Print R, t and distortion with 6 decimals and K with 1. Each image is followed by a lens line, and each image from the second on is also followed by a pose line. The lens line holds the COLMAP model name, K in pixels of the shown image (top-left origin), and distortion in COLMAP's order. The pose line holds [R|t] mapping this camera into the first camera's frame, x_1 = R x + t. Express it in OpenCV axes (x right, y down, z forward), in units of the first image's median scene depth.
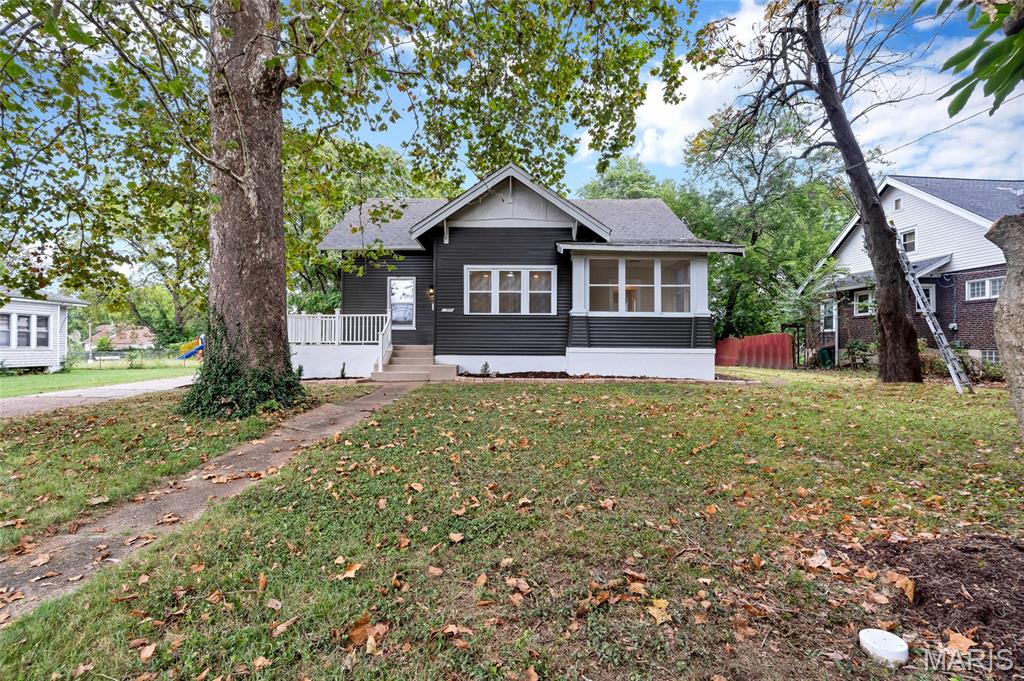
lens RADIAL K [[477.7, 0, 511.4], [0, 477.7, 342.2], [0, 0, 1]] dist [0.005152, 0.000516]
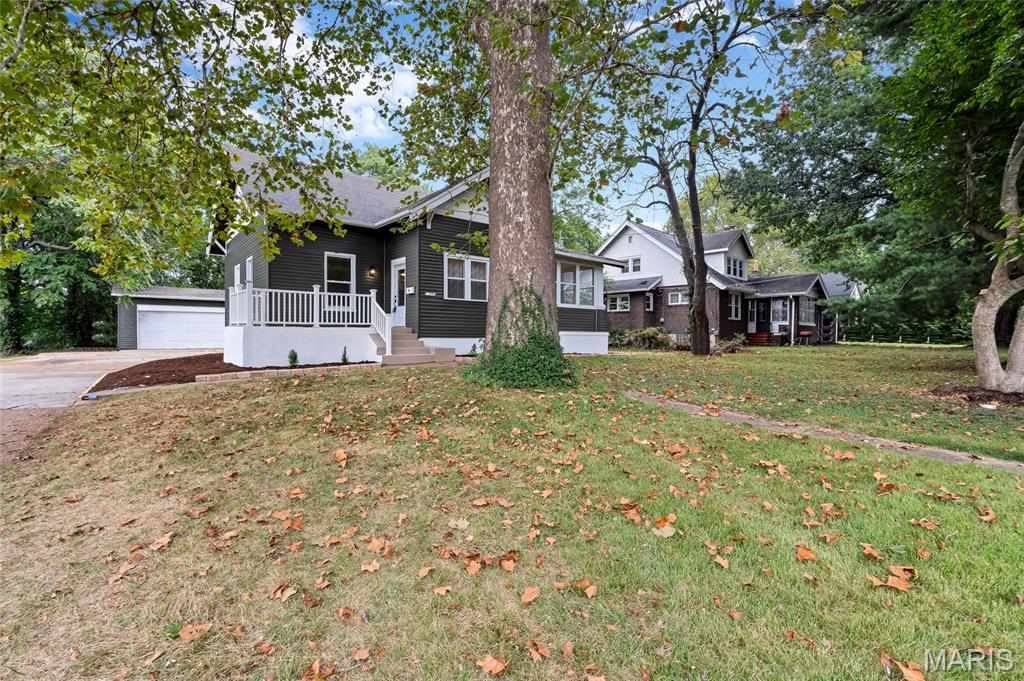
lens RADIAL K [[477.7, 0, 513.5], [0, 477.7, 339.0], [0, 0, 1]] dist [0.005152, 0.000516]
pose [[0.757832, -0.004333, 0.652435, -0.666030], [-0.012540, 0.999697, 0.021204, 0.005469], [-0.652329, -0.024250, 0.757548, 0.103901]]
